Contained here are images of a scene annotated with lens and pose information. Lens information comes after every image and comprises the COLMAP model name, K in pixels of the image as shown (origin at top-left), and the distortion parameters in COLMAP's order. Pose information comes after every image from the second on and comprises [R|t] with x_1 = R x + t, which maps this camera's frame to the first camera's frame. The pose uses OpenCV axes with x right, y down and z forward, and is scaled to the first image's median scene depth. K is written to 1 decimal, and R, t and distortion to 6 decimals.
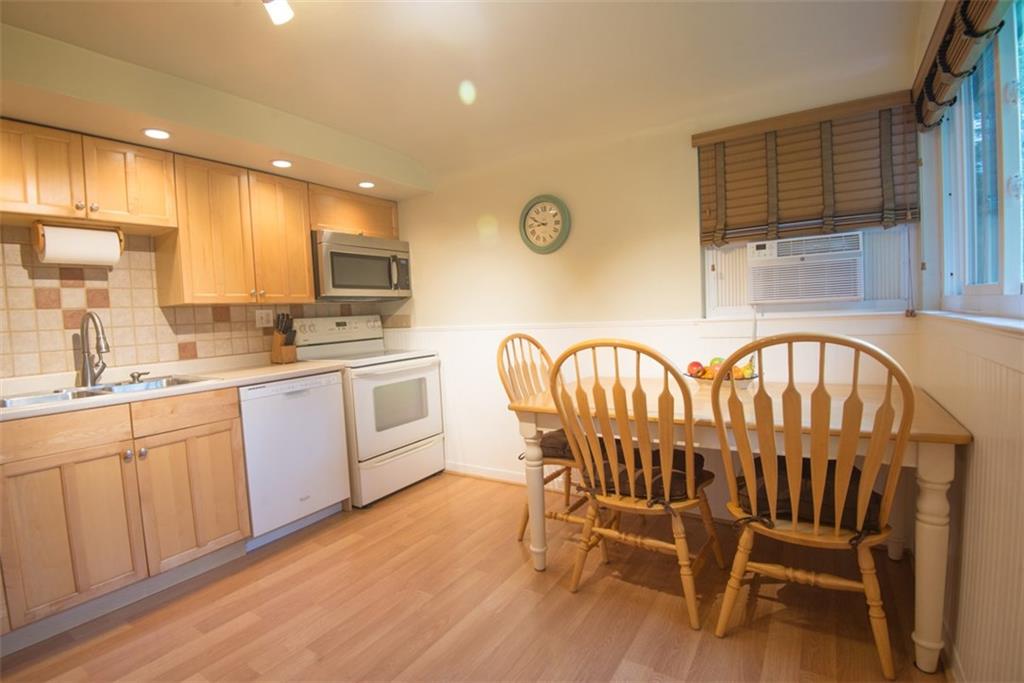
lens RADIAL K [[476.4, 0, 512.2], [0, 476.4, 340.6], [0, 0, 1]] dist [-0.029550, -0.007854]
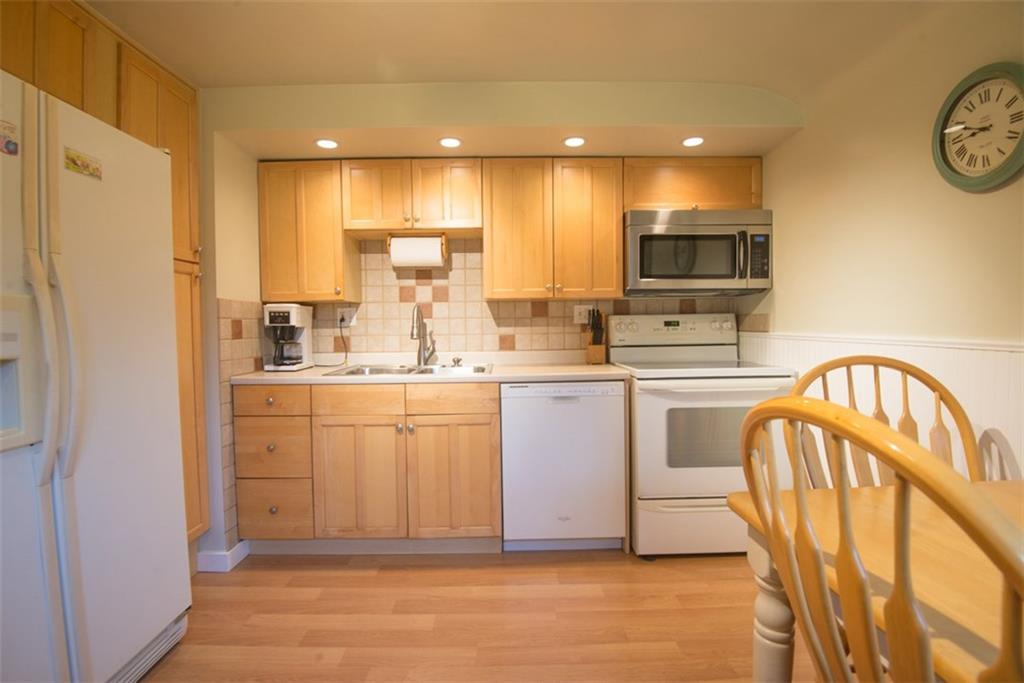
lens RADIAL K [[476.4, 0, 508.5], [0, 476.4, 338.4], [0, 0, 1]] dist [-0.029550, -0.007854]
pose [[0.547045, 0.063754, -0.834672, 0.218148], [-0.061691, 0.997455, 0.035755, -0.027124], [0.834827, 0.031932, 0.549586, 0.409701]]
